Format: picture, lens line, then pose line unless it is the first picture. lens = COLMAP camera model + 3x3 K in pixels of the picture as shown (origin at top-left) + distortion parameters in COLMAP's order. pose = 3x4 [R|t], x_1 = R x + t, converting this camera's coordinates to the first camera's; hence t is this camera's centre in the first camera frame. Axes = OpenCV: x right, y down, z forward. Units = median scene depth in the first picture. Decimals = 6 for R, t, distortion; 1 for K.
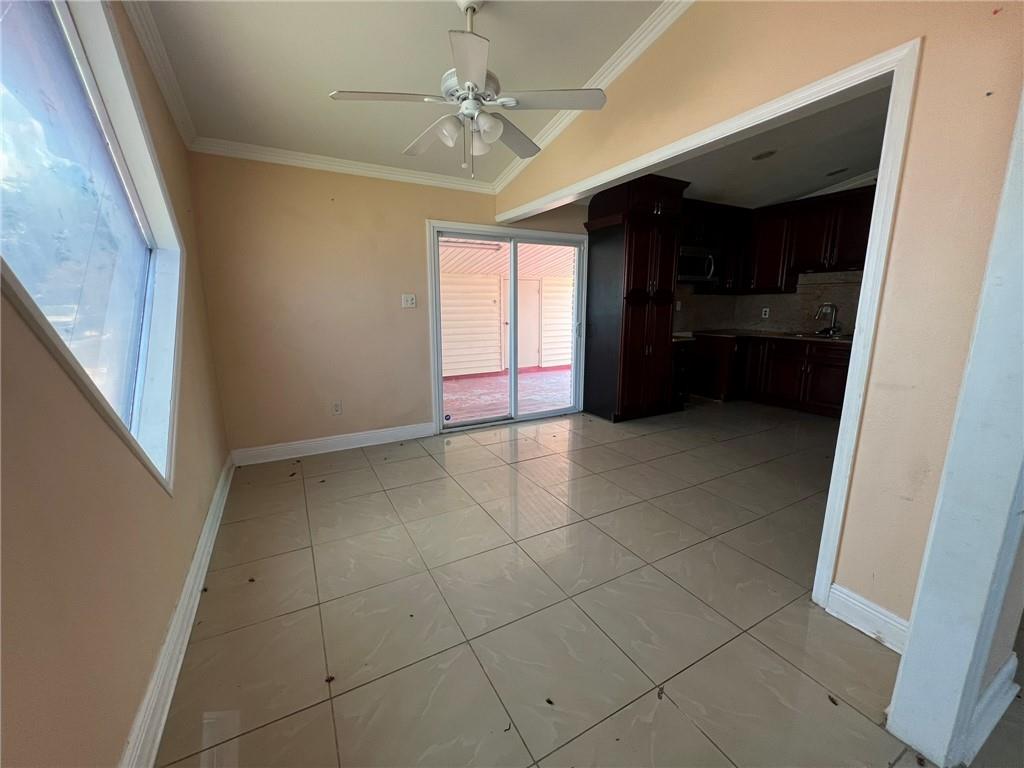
lens RADIAL K [[401.6, 0, 514.4], [0, 401.6, 384.9], [0, 0, 1]] dist [-0.001942, -0.000240]
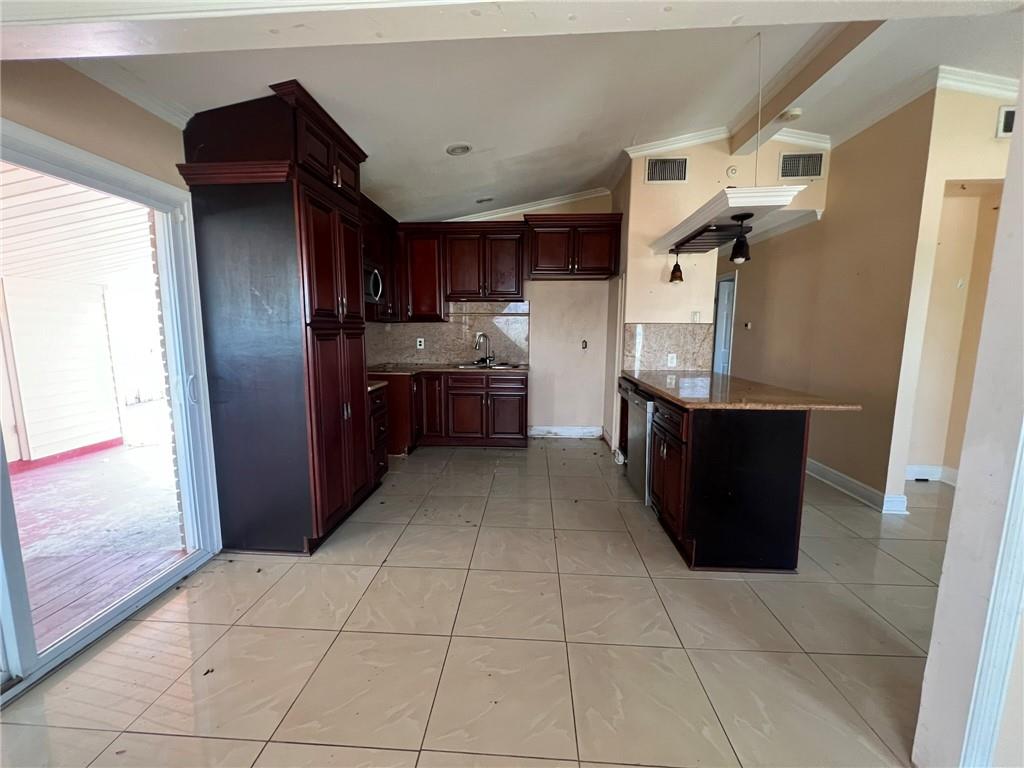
lens RADIAL K [[401.6, 0, 497.9], [0, 401.6, 383.7], [0, 0, 1]] dist [-0.001942, -0.000240]
pose [[0.540700, -0.107126, 0.834367, -0.036195], [0.163200, 0.986372, 0.020882, -0.091851], [-0.825233, 0.124877, 0.550814, 0.427010]]
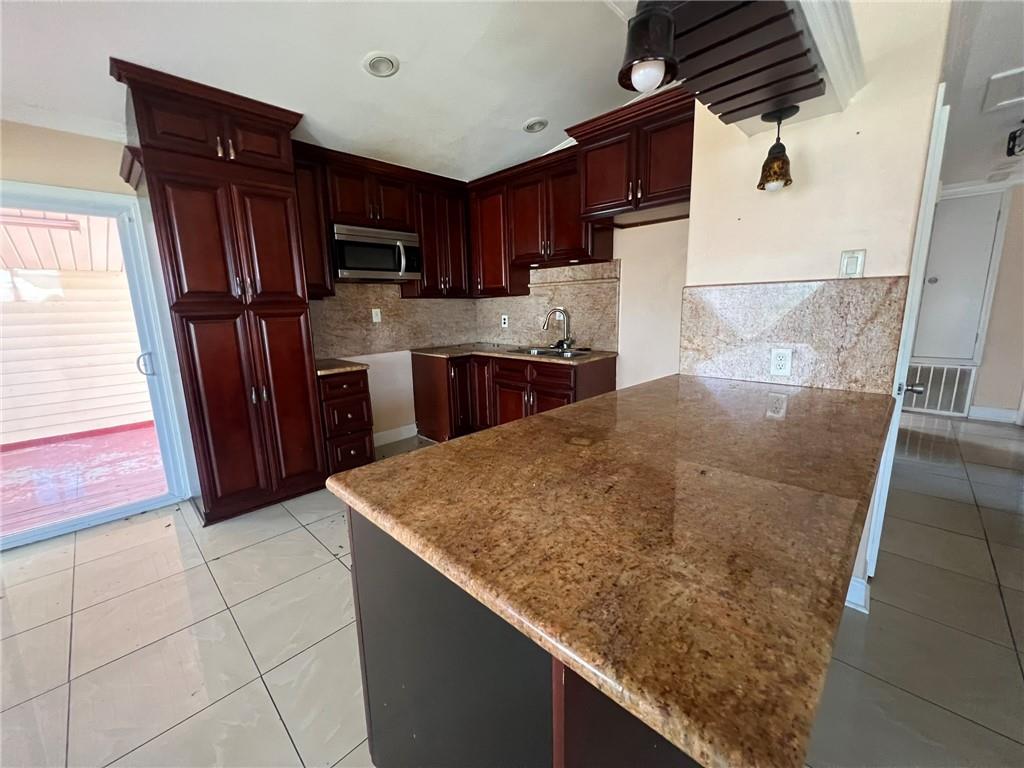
lens RADIAL K [[401.6, 0, 516.1], [0, 401.6, 378.8], [0, 0, 1]] dist [-0.001942, -0.000240]
pose [[0.954777, -0.070848, 0.288757, 0.468917], [0.078195, 0.996840, -0.013974, -0.064139], [-0.286855, 0.035921, 0.957300, 0.295216]]
